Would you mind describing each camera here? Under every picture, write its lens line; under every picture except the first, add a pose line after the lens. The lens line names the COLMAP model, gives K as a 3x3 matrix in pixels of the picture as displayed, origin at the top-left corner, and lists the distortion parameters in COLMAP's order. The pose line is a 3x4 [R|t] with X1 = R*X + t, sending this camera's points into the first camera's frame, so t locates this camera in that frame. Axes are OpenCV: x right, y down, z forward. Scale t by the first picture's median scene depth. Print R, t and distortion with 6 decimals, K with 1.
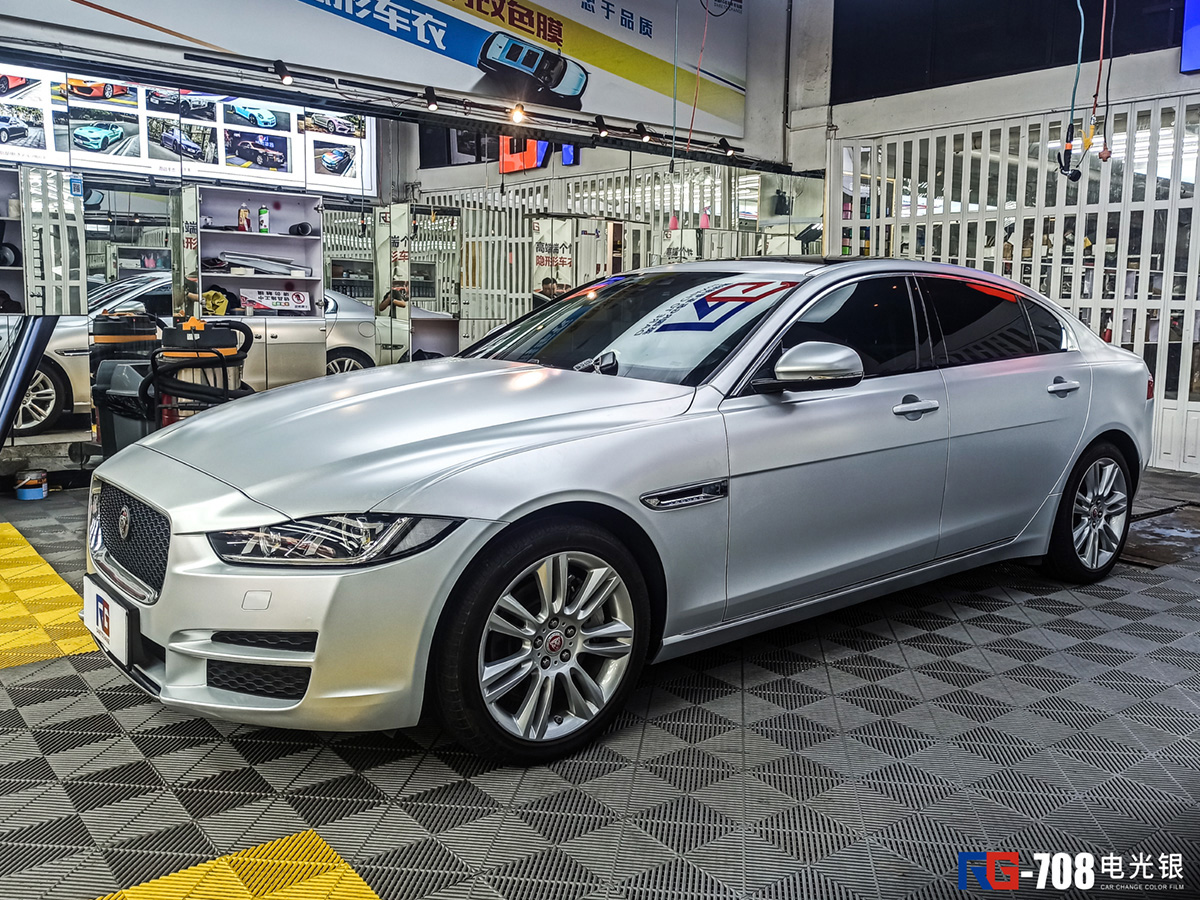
lens RADIAL K [[996.0, 0, 570.6], [0, 996.0, 451.3], [0, 0, 1]] dist [0.056874, -0.003800]
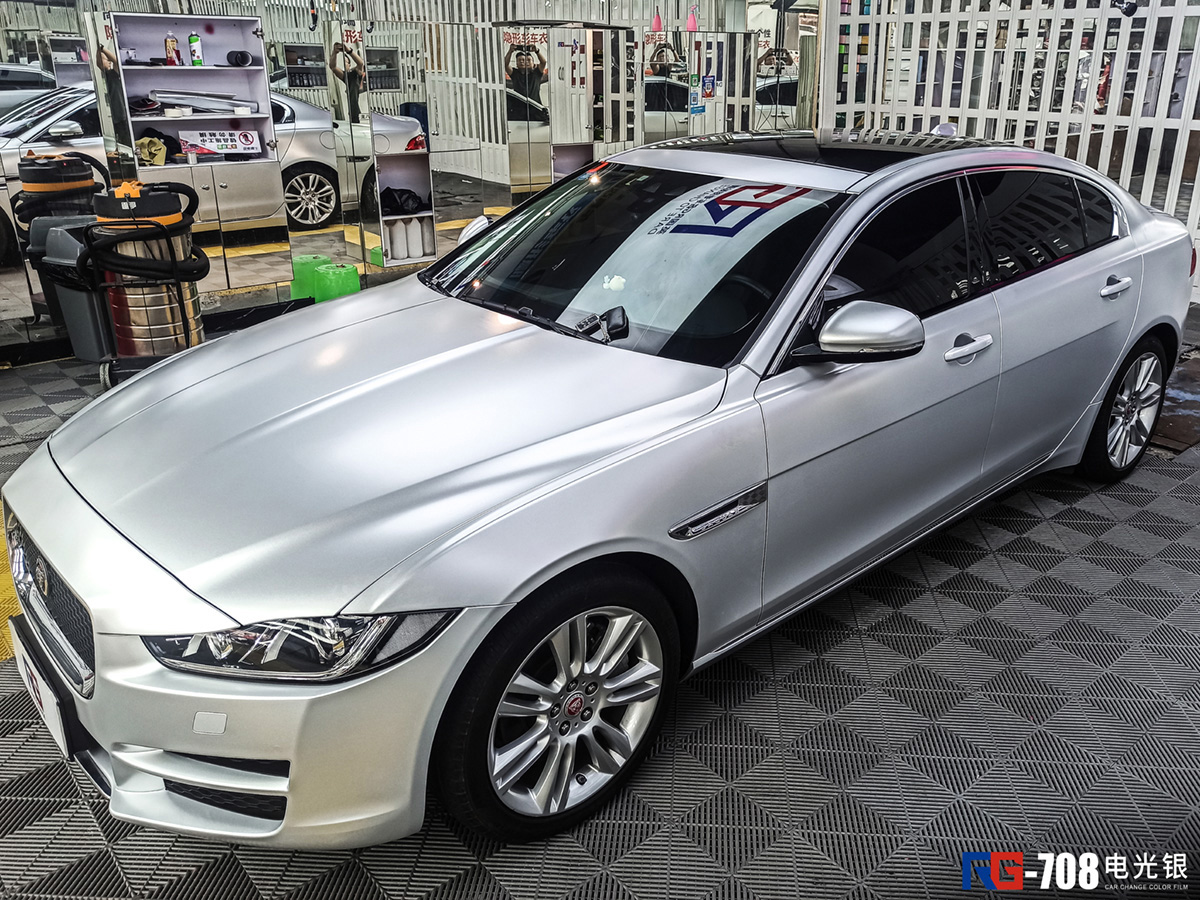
lens RADIAL K [[971.6, 0, 600.0], [0, 971.6, 450.0], [0, 0, 1]] dist [0.035665, -0.008528]
pose [[0.998112, -0.043275, 0.043576, -0.015699], [0.032776, 0.975414, 0.217931, -0.154940], [-0.051935, -0.216092, 0.974991, 0.174154]]
